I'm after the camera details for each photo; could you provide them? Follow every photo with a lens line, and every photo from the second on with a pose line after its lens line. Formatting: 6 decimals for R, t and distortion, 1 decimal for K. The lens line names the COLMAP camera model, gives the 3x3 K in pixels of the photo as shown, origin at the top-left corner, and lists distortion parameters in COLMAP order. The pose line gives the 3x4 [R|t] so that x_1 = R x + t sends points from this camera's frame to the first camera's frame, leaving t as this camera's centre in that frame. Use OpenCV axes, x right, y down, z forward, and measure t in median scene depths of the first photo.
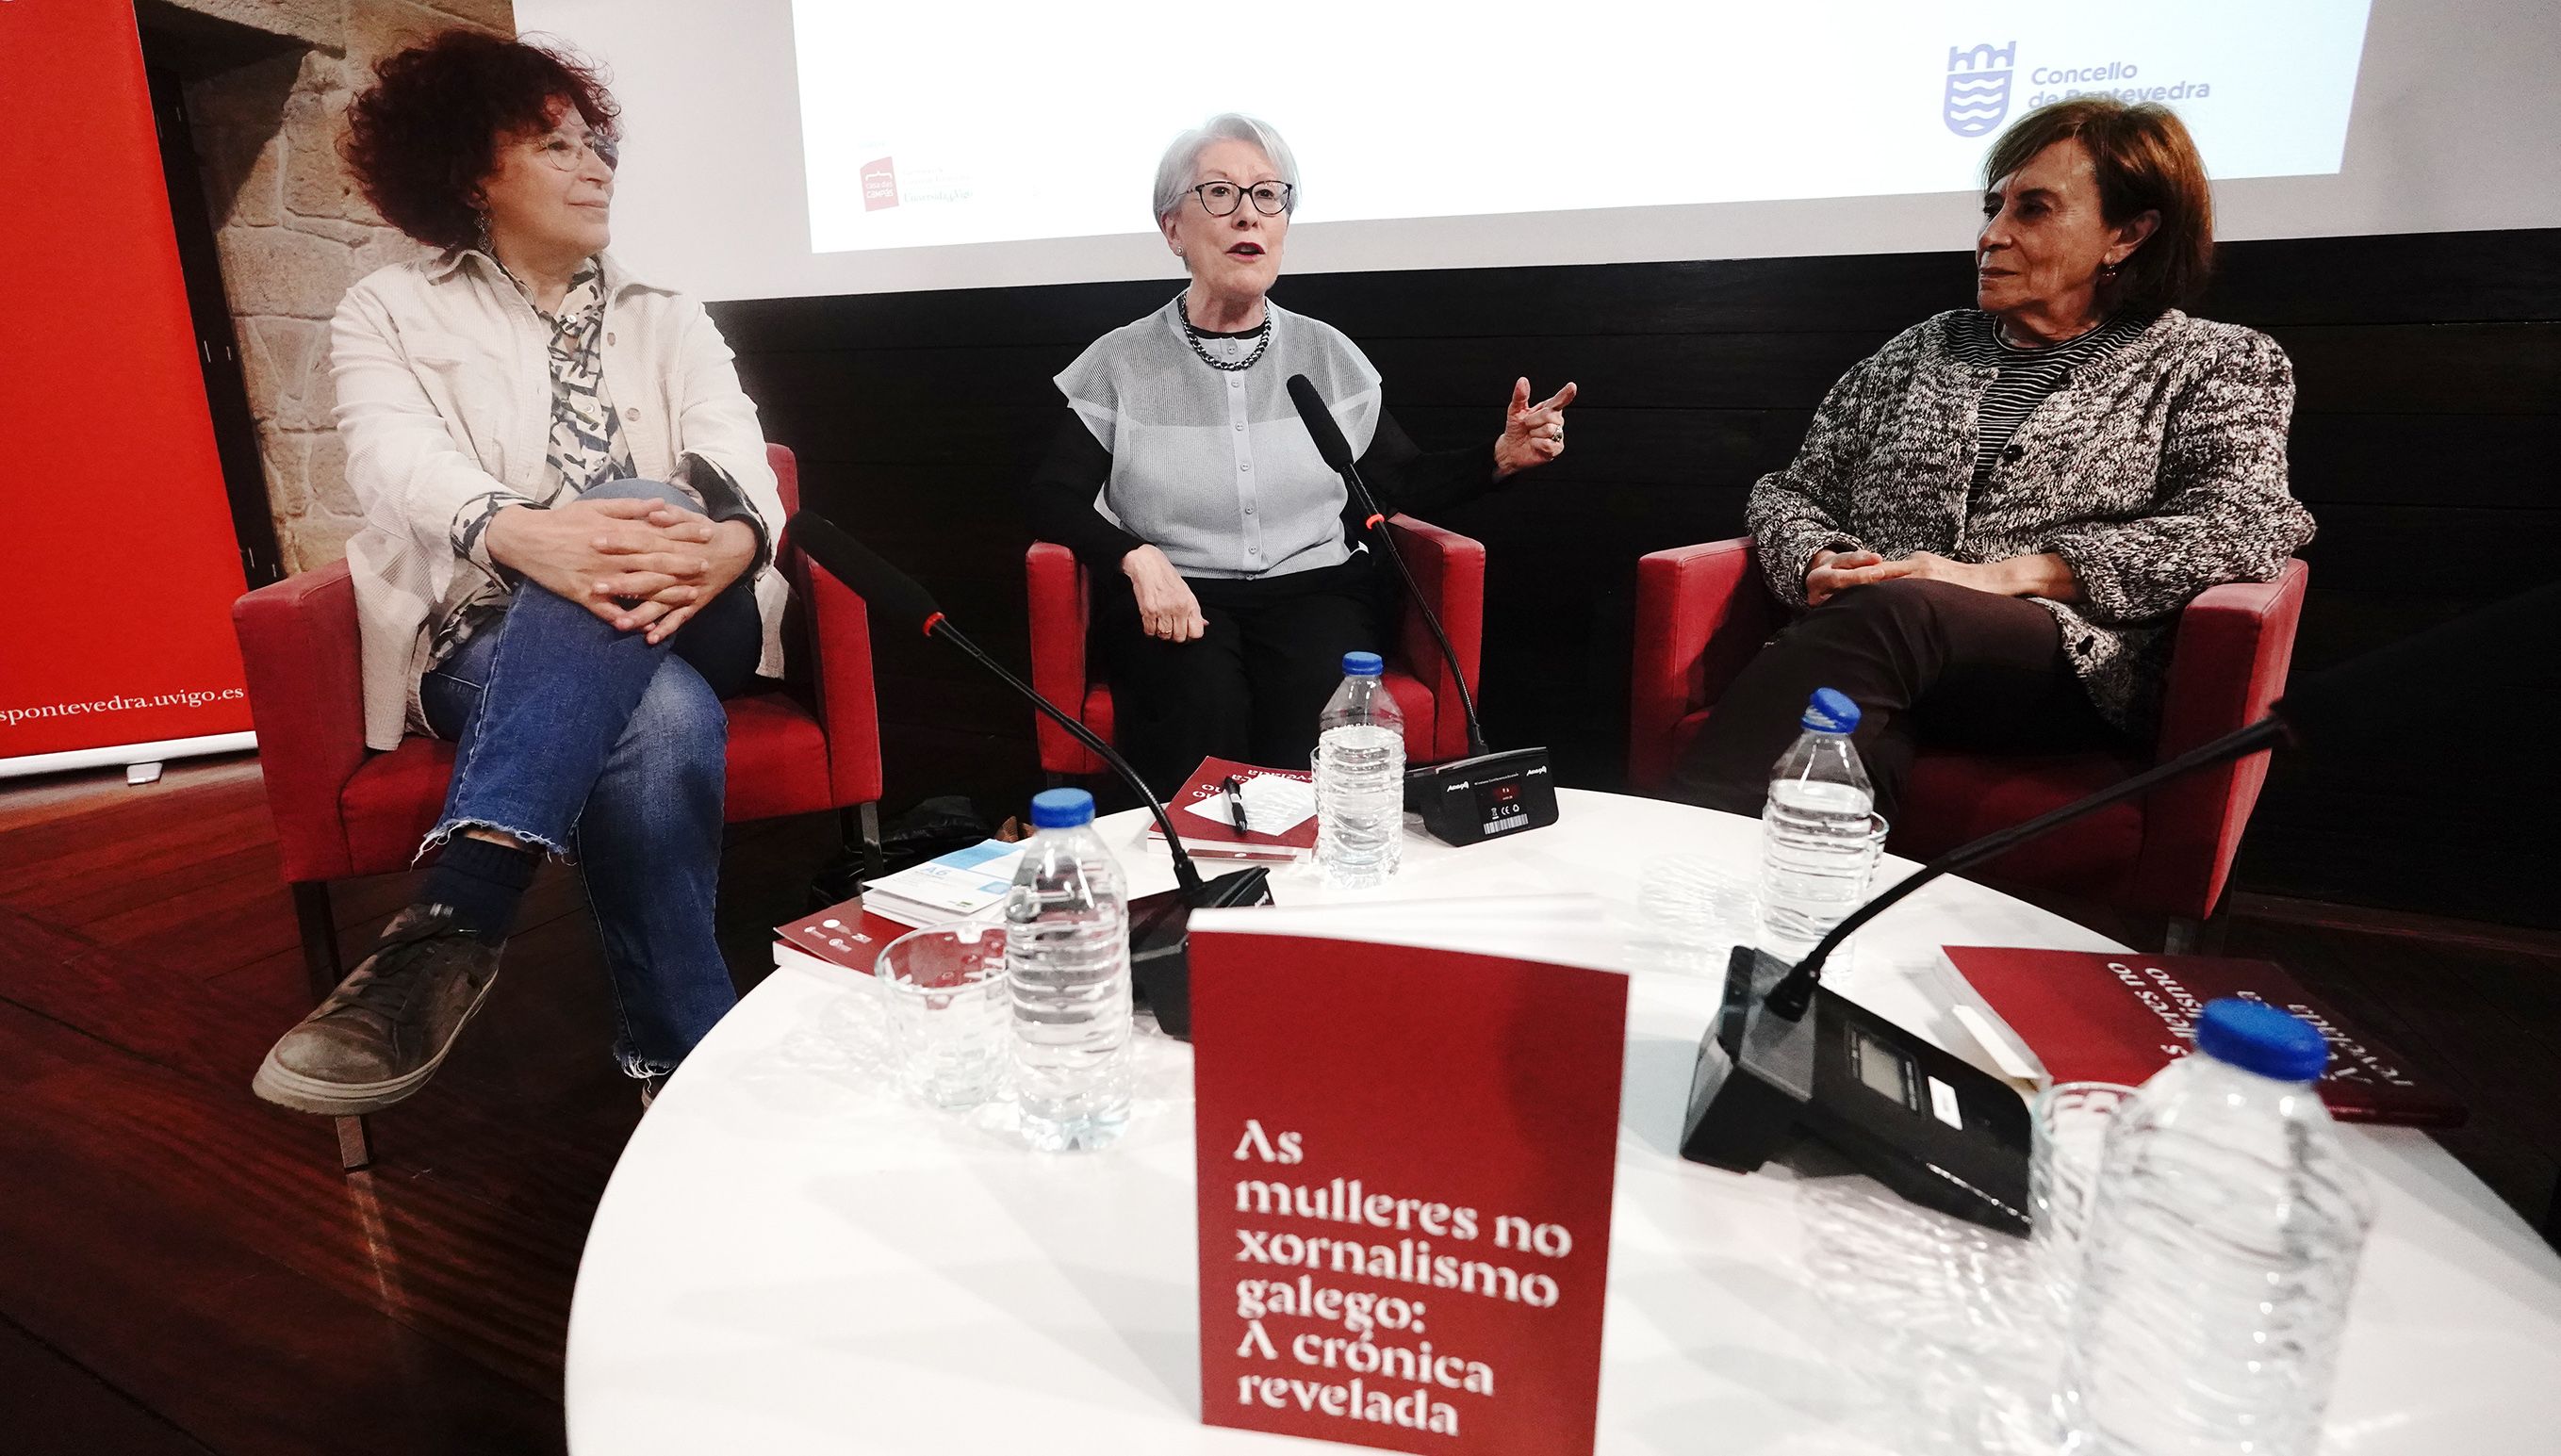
lens RADIAL K [[1131.4, 0, 1268.0], [0, 1131.4, 658.7], [0, 0, 1]] dist [-0.001828, 0.000809]
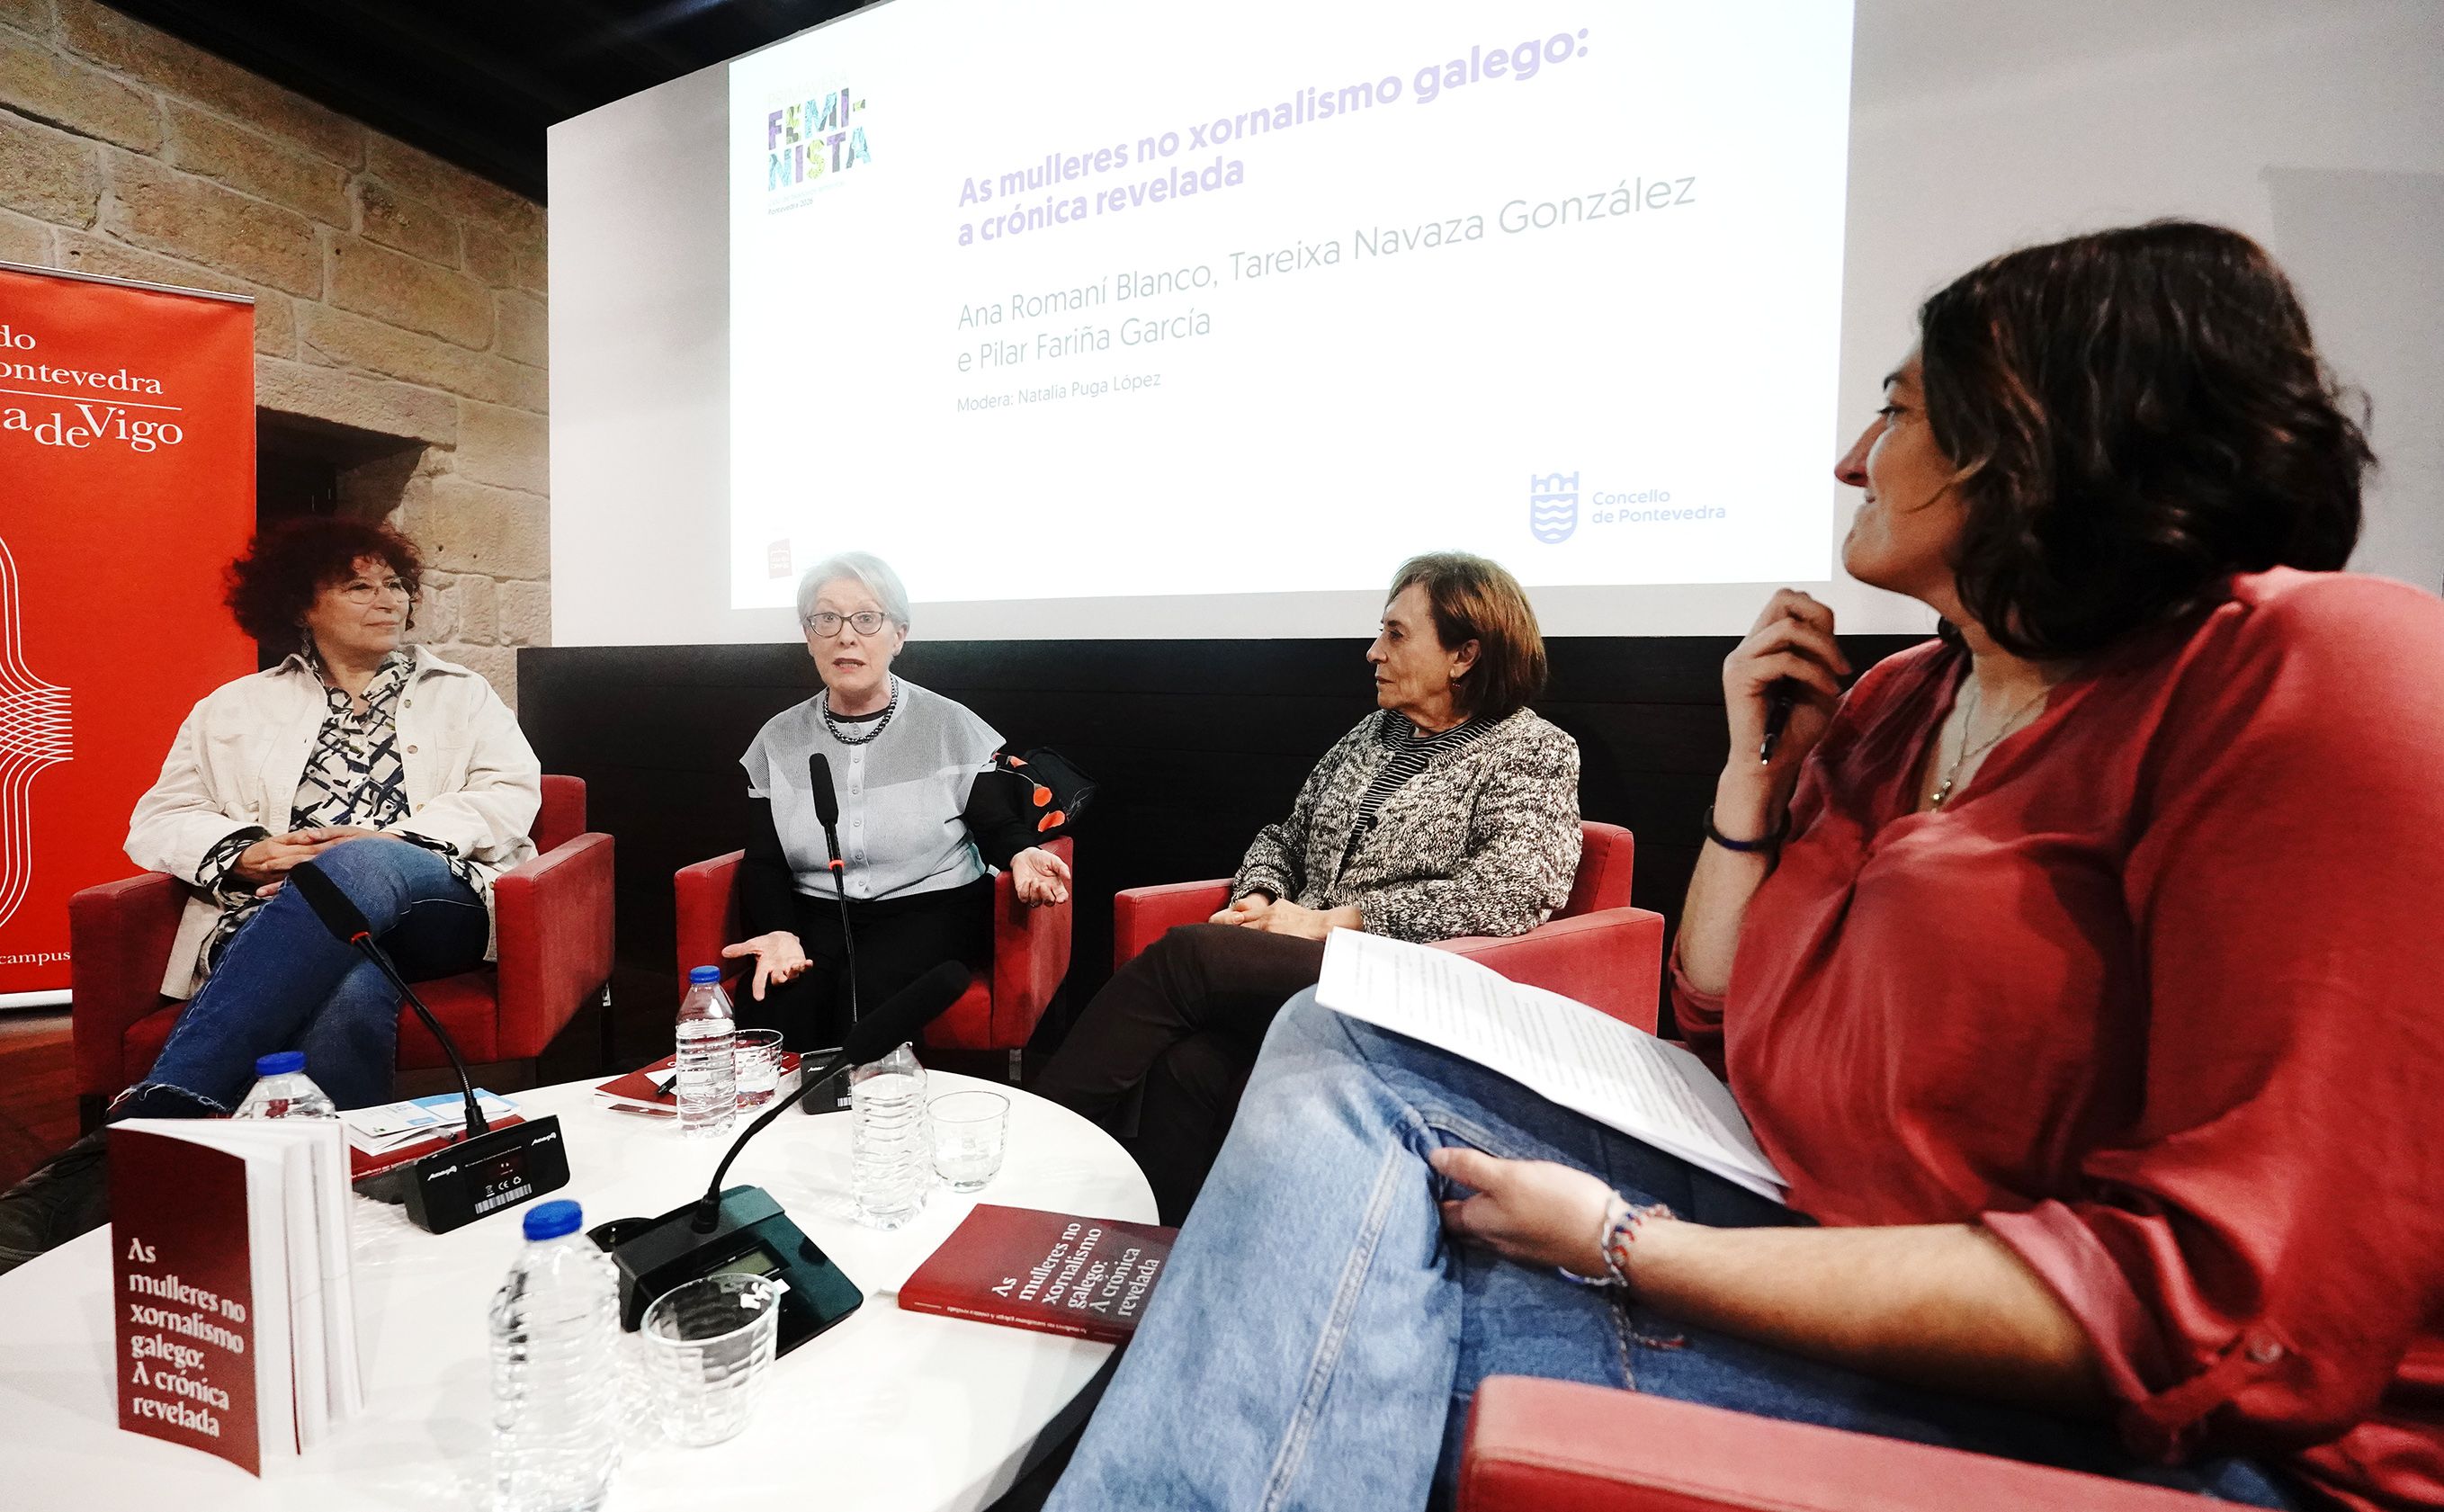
lens RADIAL K [[1091.5, 0, 1222.5], [0, 1091.5, 751.7], [0, 0, 1]] dist [-0.003724, 0.002064]
pose [[0.993532, 0.021505, -0.111501, 0.633157], [-0.040159, 0.984993, -0.167857, -0.048514], [0.106218, 0.171249, 0.979485, -0.228378]]
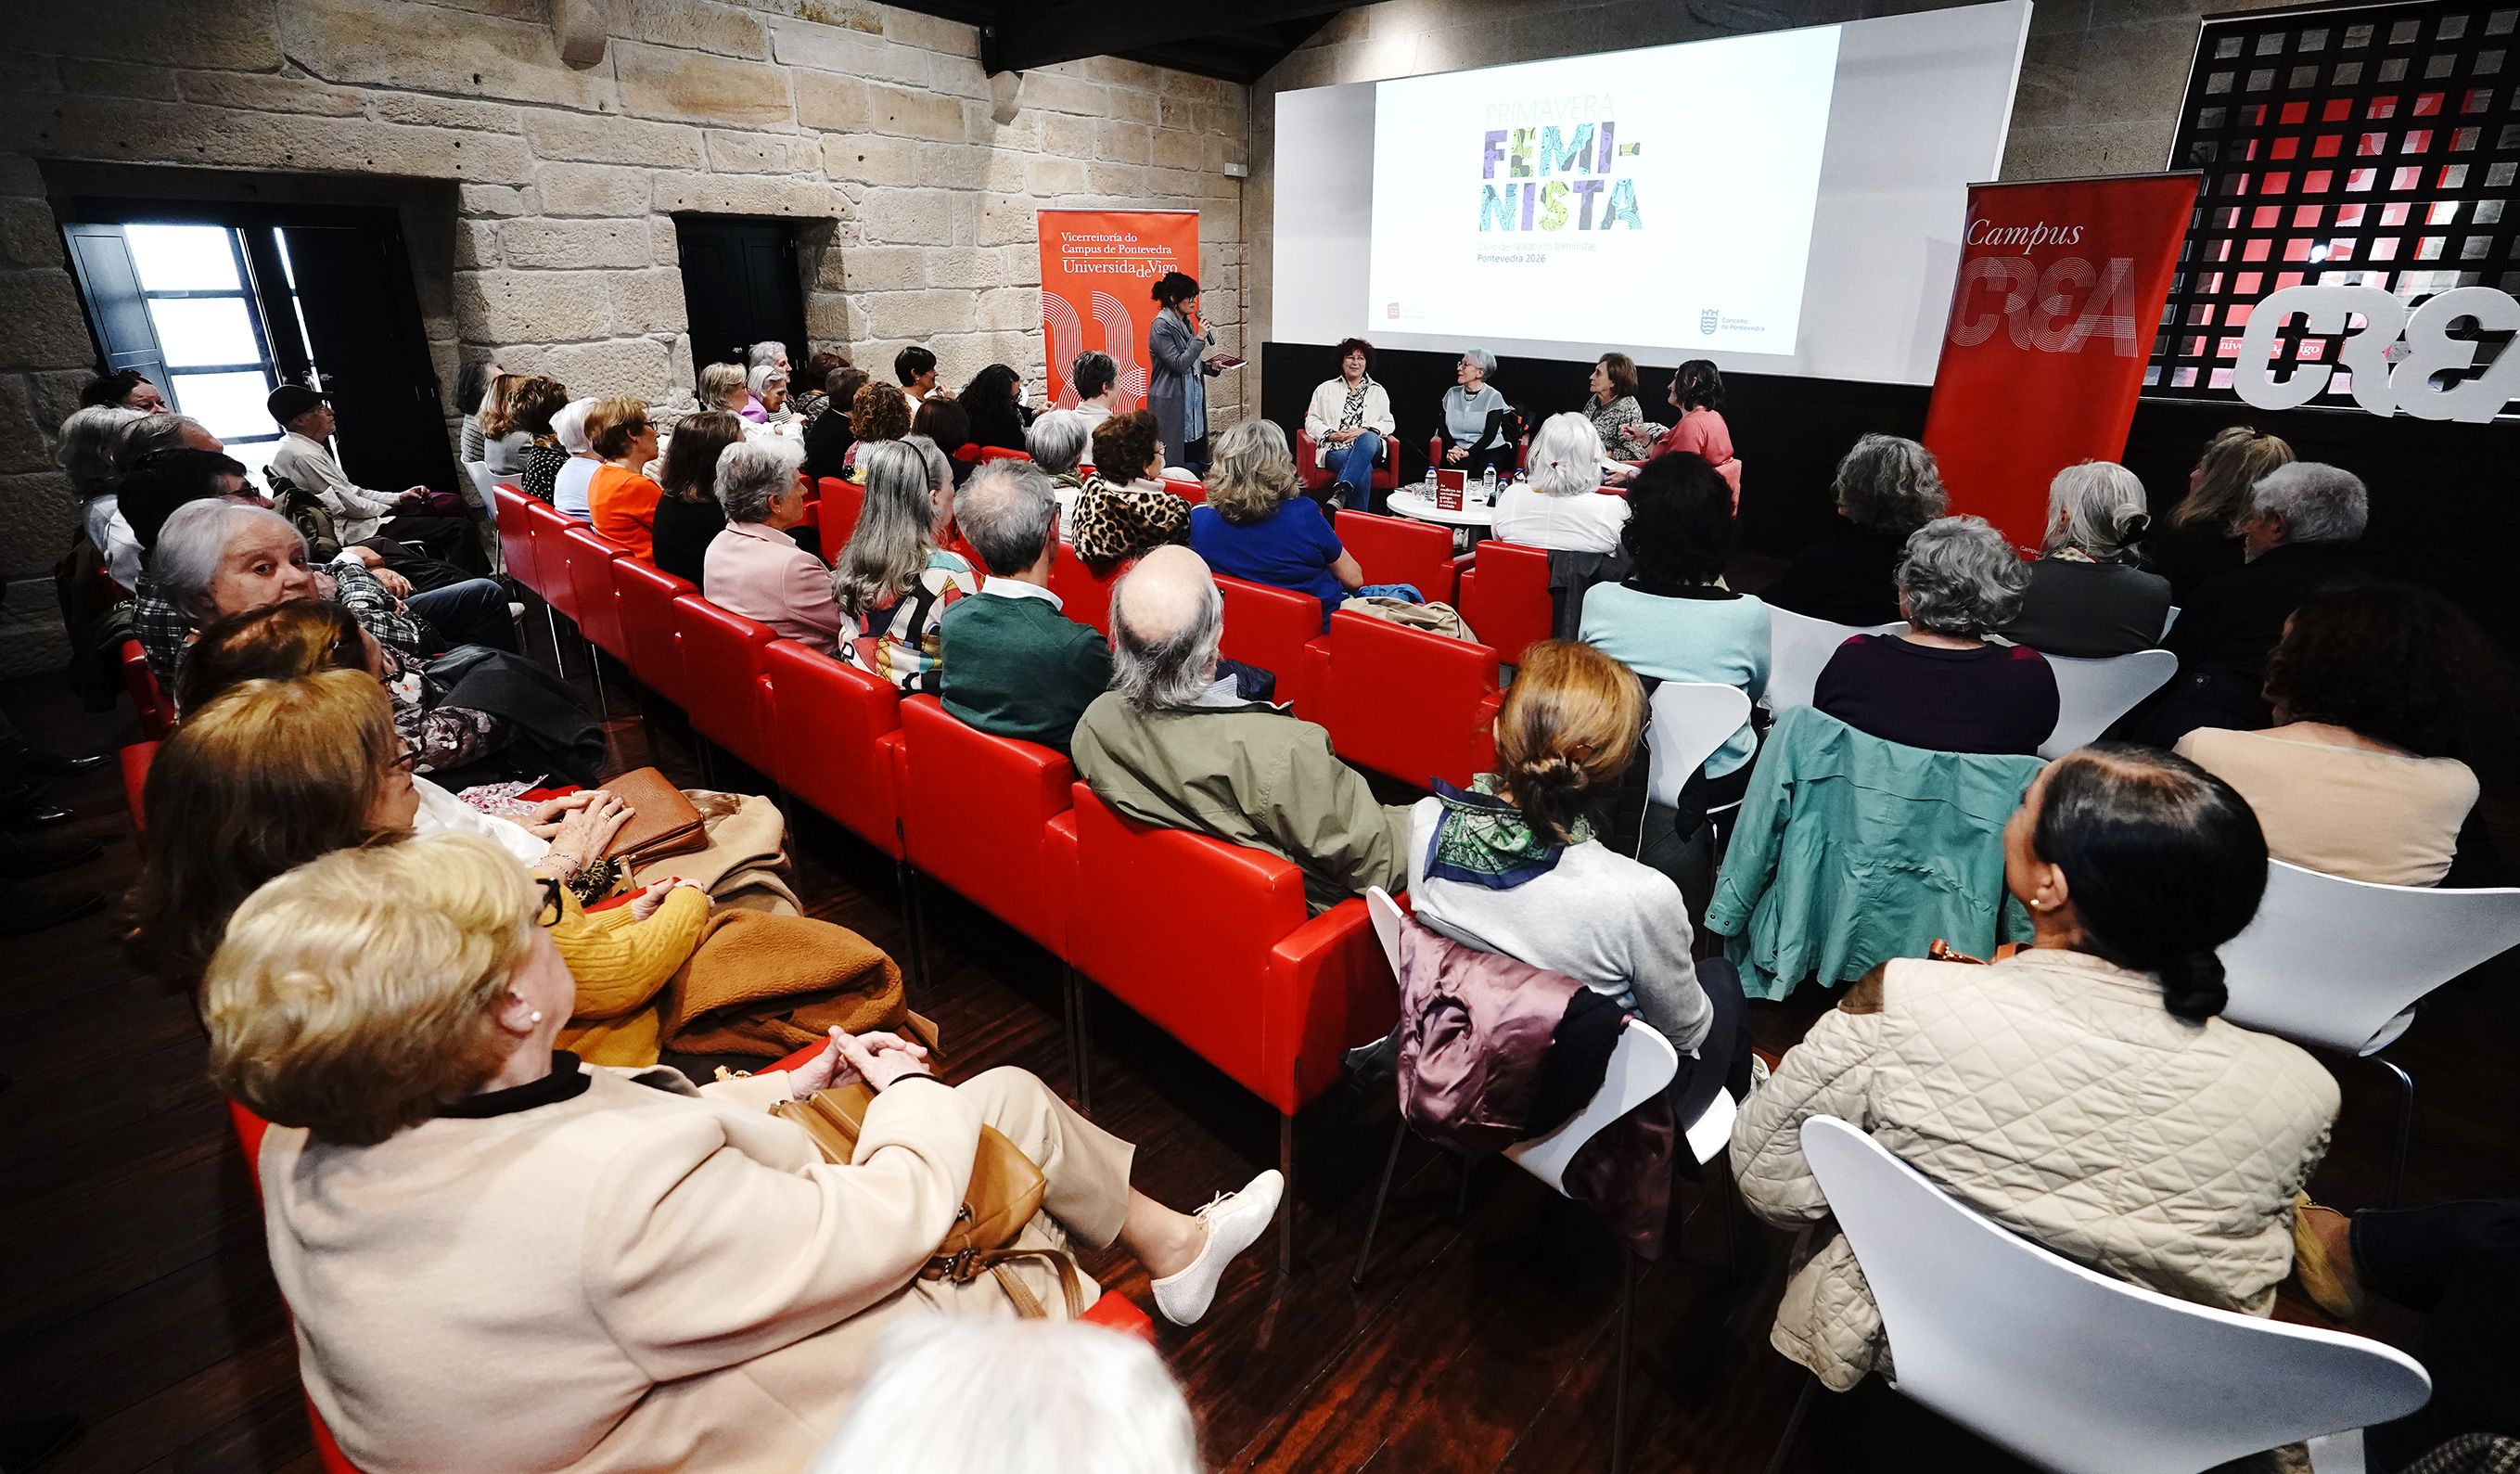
lens RADIAL K [[1173.6, 0, 1241.1], [0, 1173.6, 647.7], [0, 0, 1]] dist [0.014241, 0.000252]
pose [[0.934662, 0.115596, -0.336222, 0.952965], [-0.082979, 0.990477, 0.109862, 0.344702], [0.345719, -0.074784, 0.935353, -4.683545]]
